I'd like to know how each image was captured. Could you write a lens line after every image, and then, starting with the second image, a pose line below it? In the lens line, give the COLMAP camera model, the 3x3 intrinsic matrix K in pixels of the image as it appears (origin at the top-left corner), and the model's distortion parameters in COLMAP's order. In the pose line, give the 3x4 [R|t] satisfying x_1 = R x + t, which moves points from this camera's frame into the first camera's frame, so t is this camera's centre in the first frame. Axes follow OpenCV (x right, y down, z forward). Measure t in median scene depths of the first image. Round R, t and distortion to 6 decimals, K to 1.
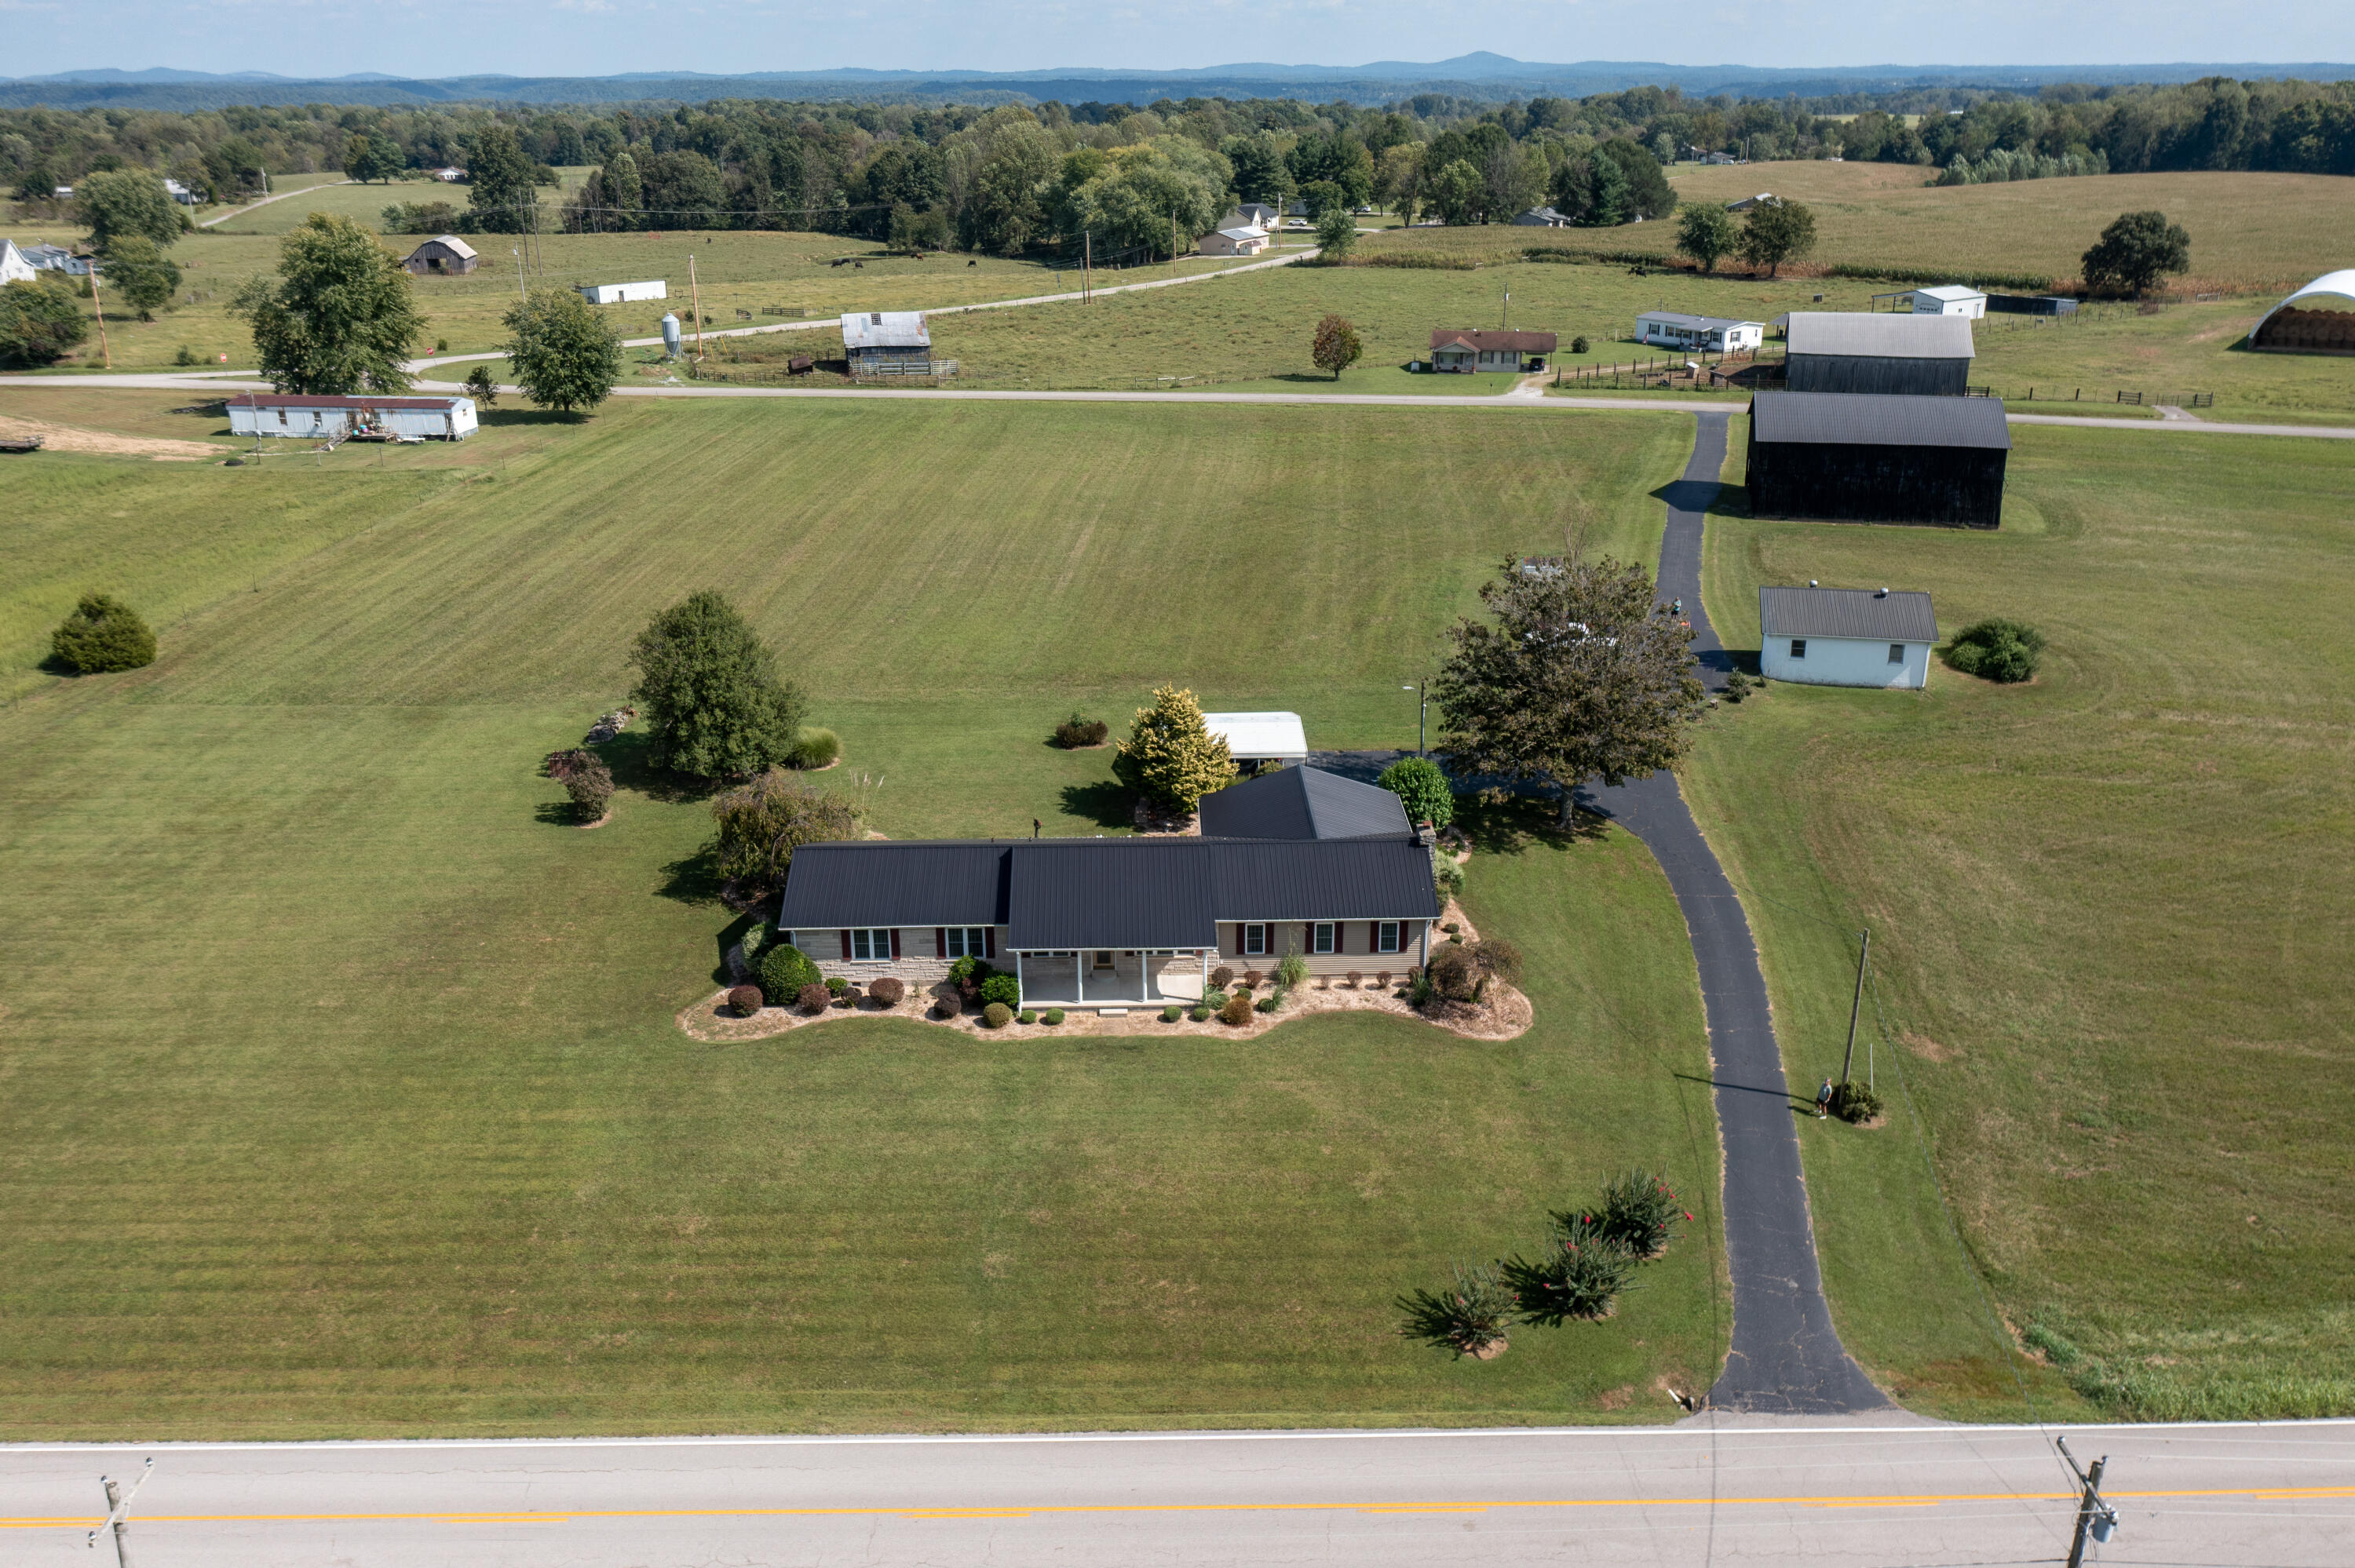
lens RADIAL K [[1852.8, 0, 1177.5], [0, 1852.8, 784.0], [0, 0, 1]] dist [-0.014054, 0.015630]
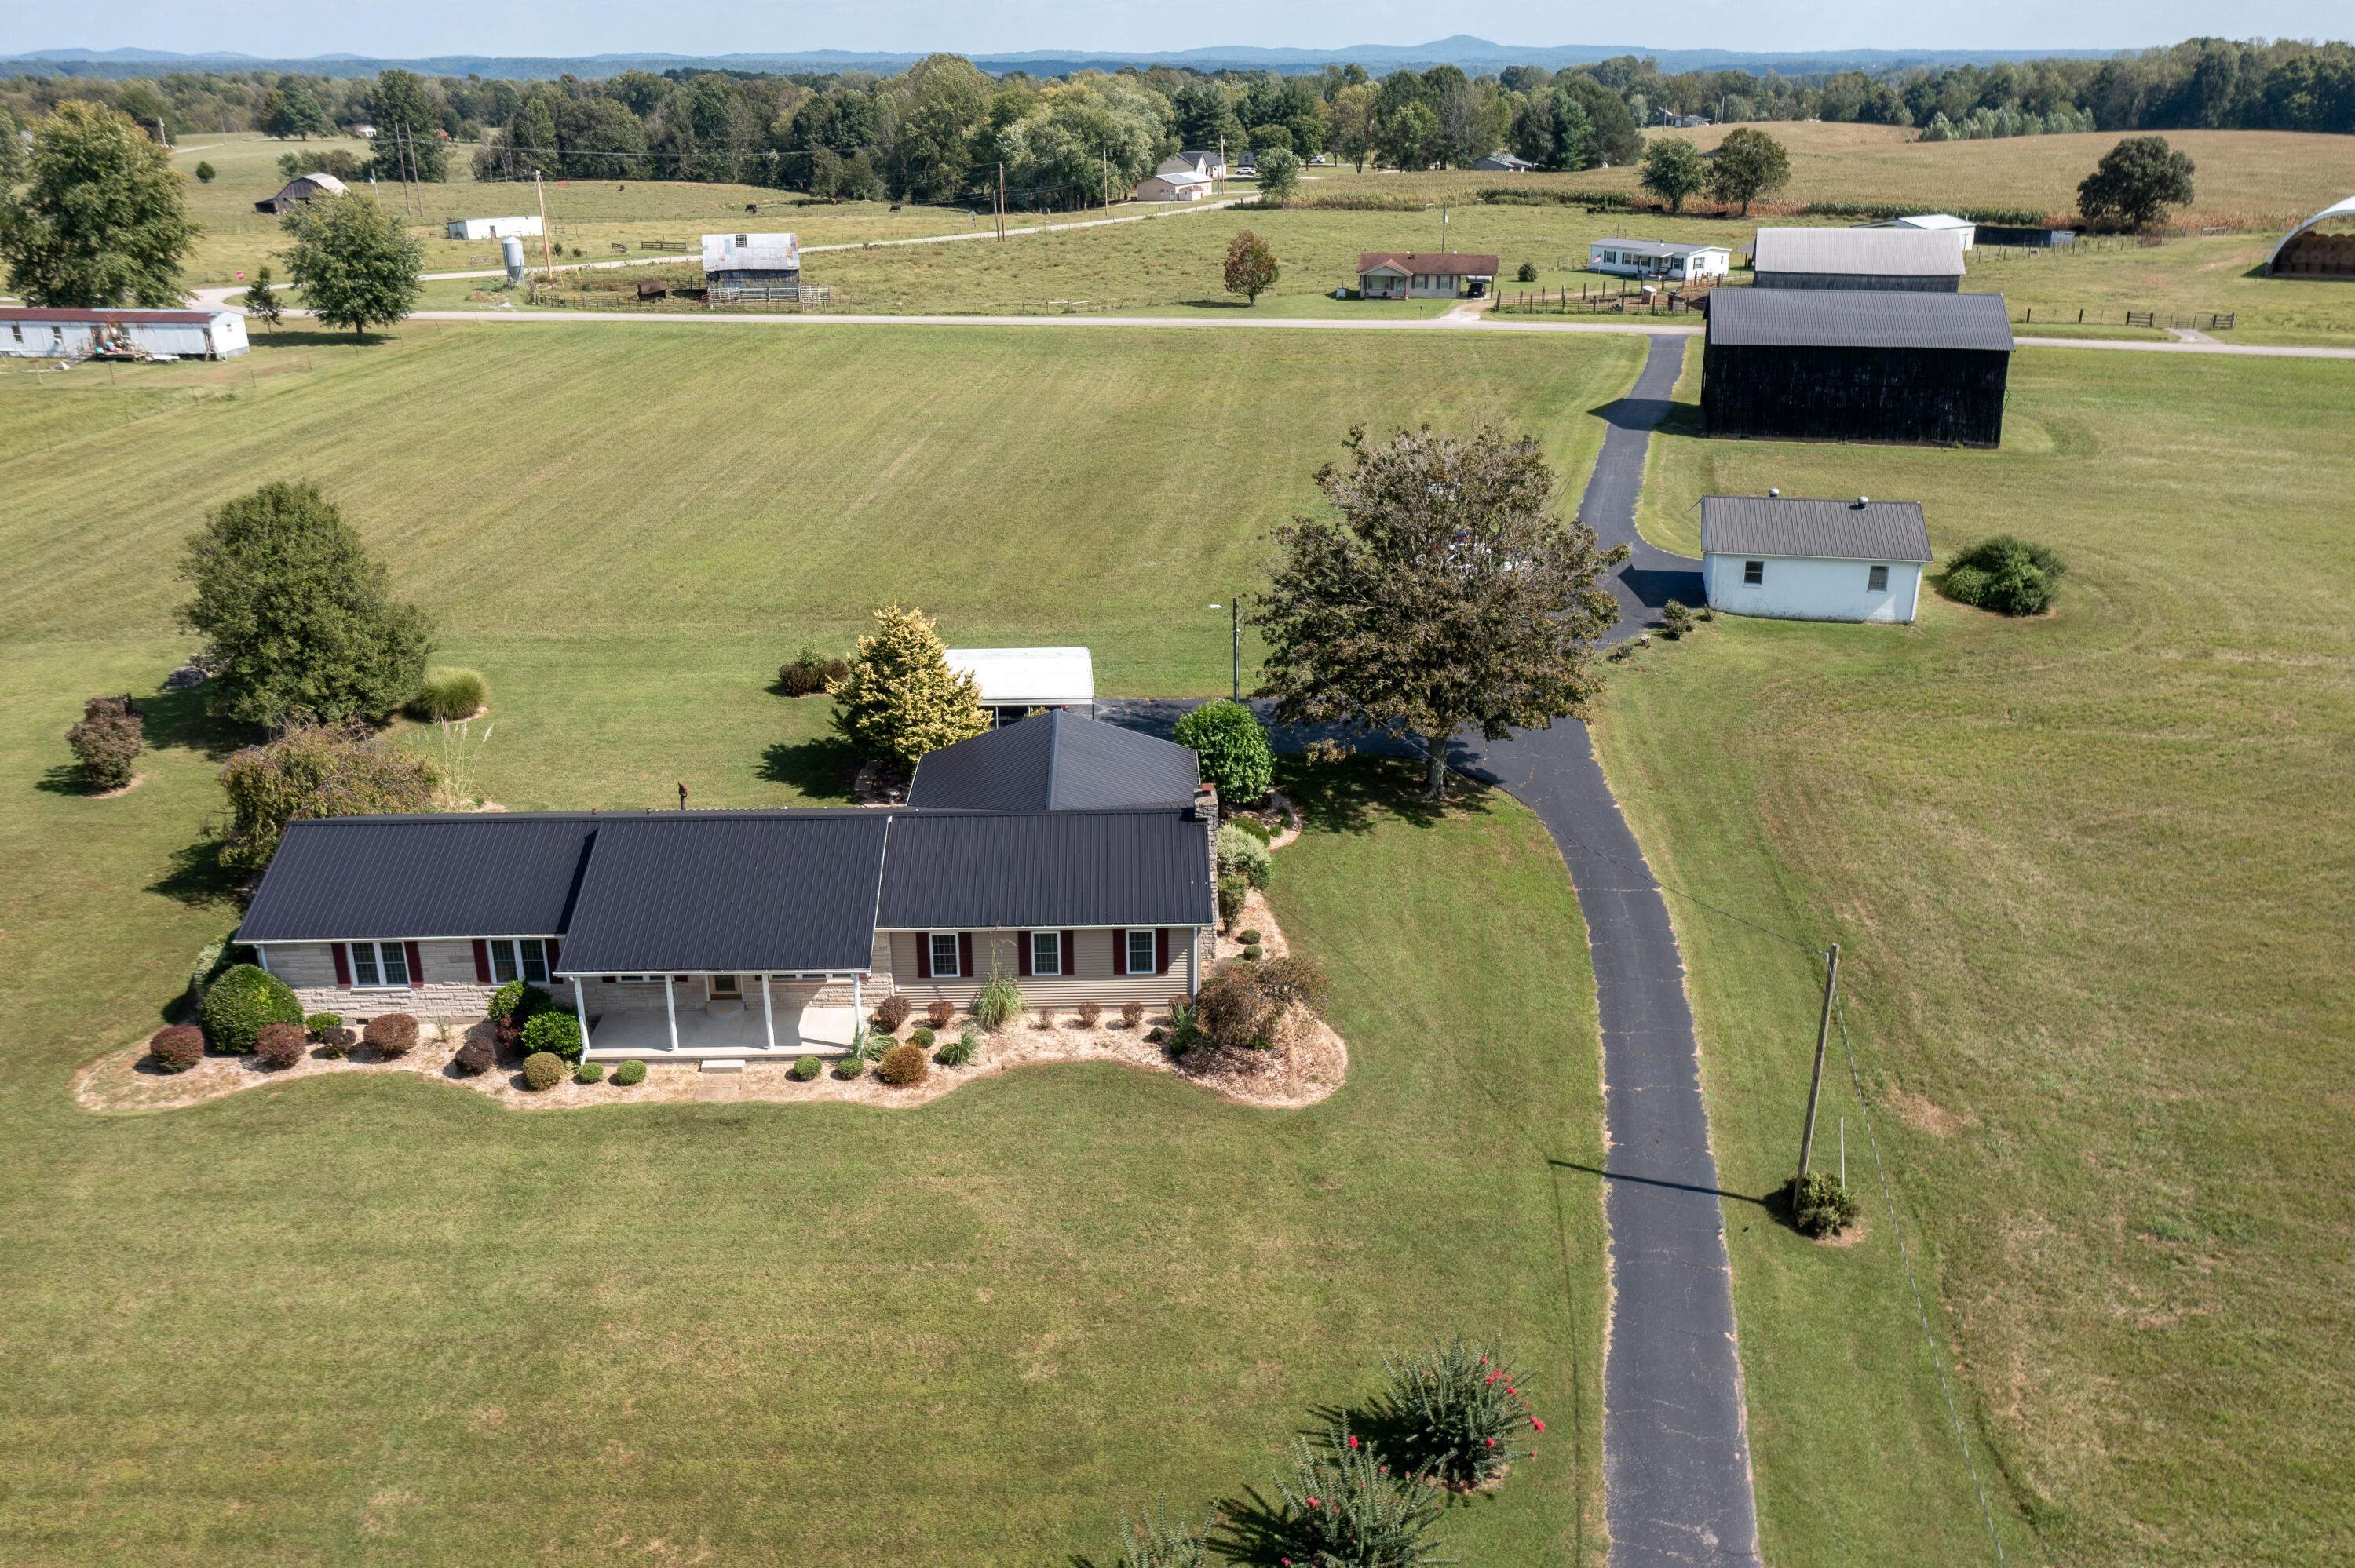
lens RADIAL K [[1852.8, 0, 1177.5], [0, 1852.8, 784.0], [0, 0, 1]] dist [-0.014054, 0.015630]
pose [[0.999945, -0.000912, 0.010424, 0.097041], [0.000833, 0.999971, 0.007598, 0.012369], [-0.010431, -0.007589, 0.999917, 0.254085]]
